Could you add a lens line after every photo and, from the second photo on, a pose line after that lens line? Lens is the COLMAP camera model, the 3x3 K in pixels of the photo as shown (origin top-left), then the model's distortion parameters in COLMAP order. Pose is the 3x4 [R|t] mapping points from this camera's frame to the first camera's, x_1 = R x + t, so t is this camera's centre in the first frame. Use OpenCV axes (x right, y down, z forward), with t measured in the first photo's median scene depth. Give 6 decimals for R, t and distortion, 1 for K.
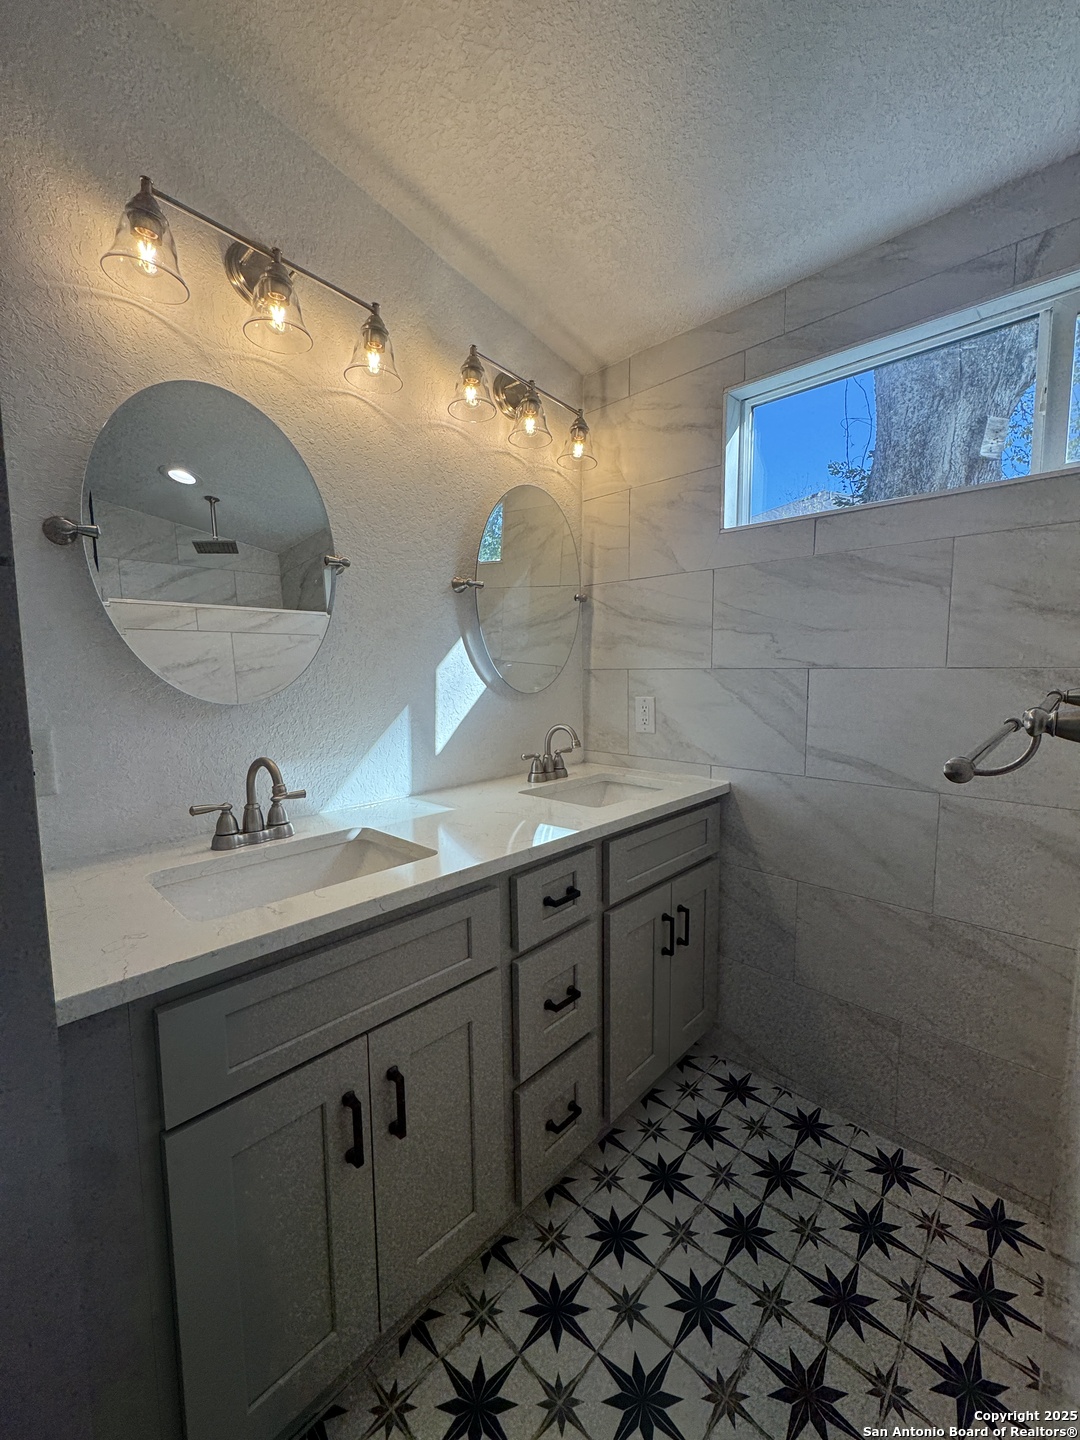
lens RADIAL K [[578.7, 0, 535.2], [0, 578.7, 719.8], [0, 0, 1]] dist [-0.002111, 0.000043]
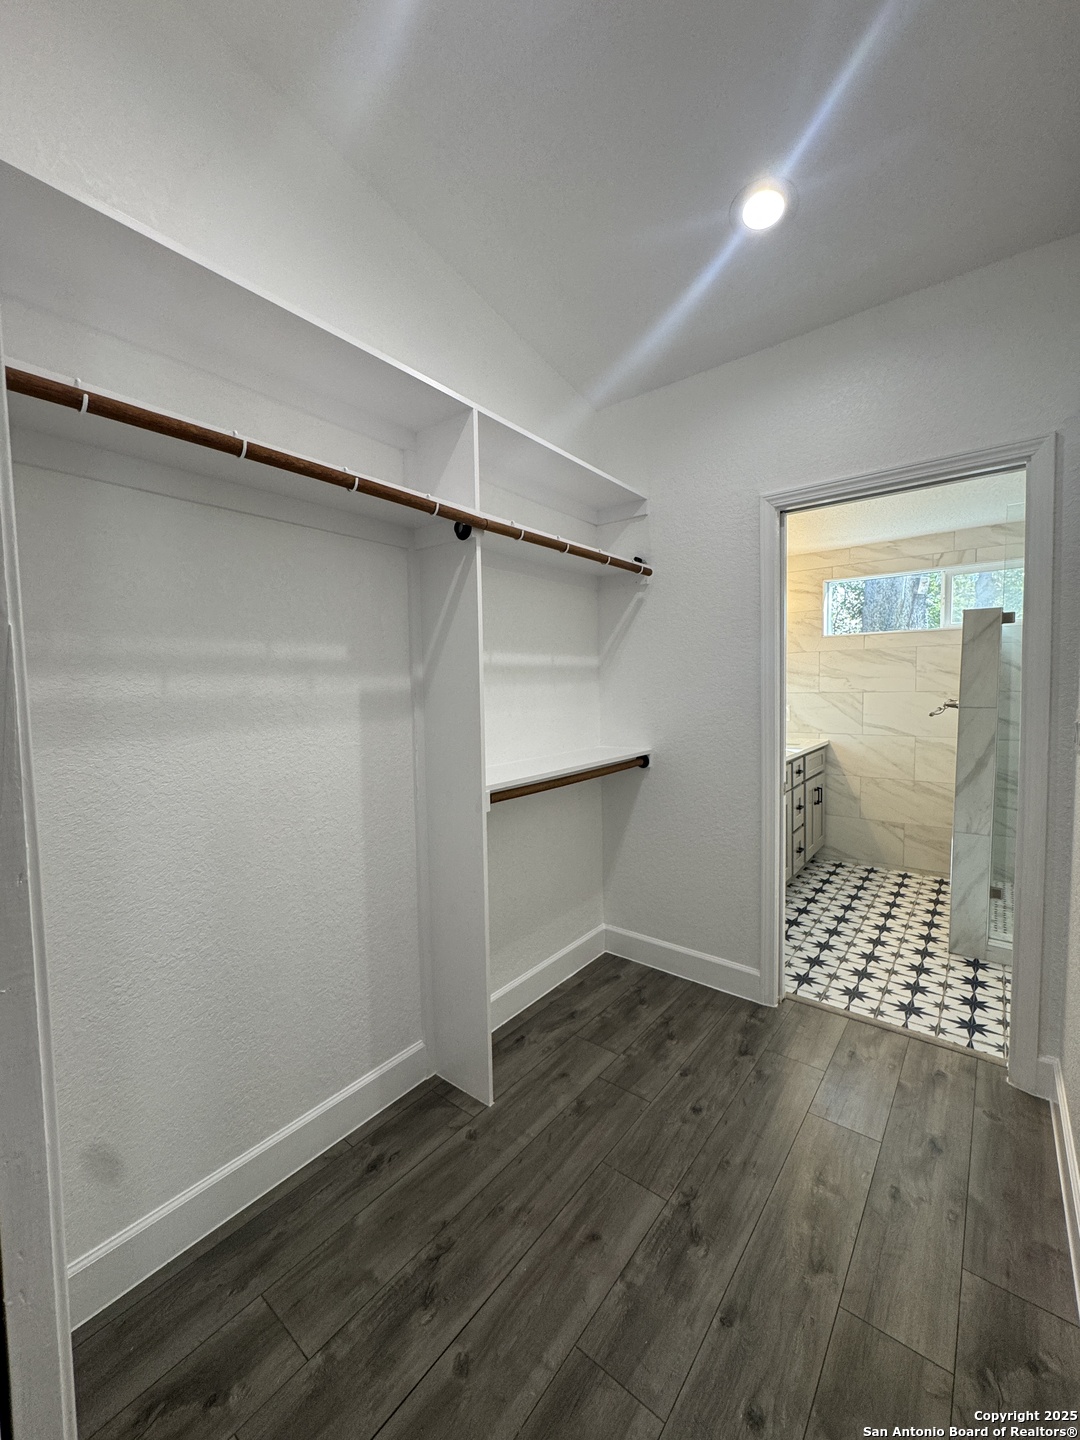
lens RADIAL K [[578.7, 0, 537.0], [0, 578.7, 719.5], [0, 0, 1]] dist [-0.002111, 0.000043]
pose [[0.995363, -0.020103, 0.094068, -1.120852], [0.023161, 0.999234, -0.031531, 0.074268], [-0.093362, 0.033563, 0.995066, -1.309732]]
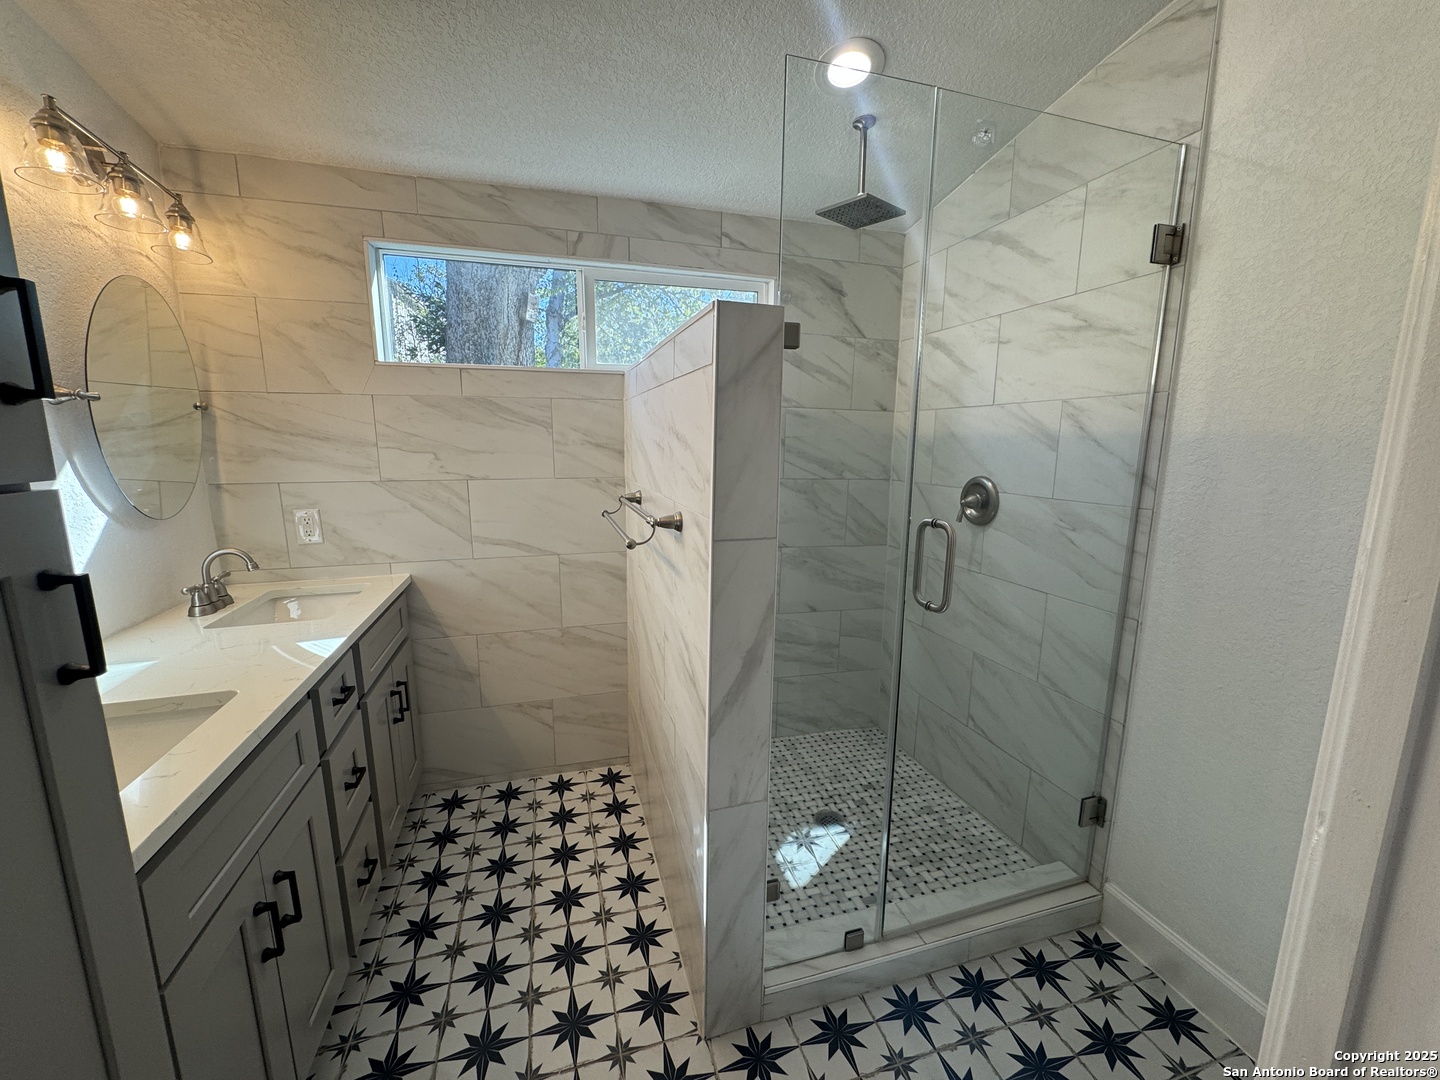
lens RADIAL K [[578.7, 0, 725.0], [0, 578.7, 539.8], [0, 0, 1]] dist [-0.002111, 0.000043]
pose [[0.489554, -0.143410, 0.860099, -0.386844], [0.073251, 0.989660, 0.123320, -0.066902], [-0.868891, 0.002632, 0.494997, -0.181996]]
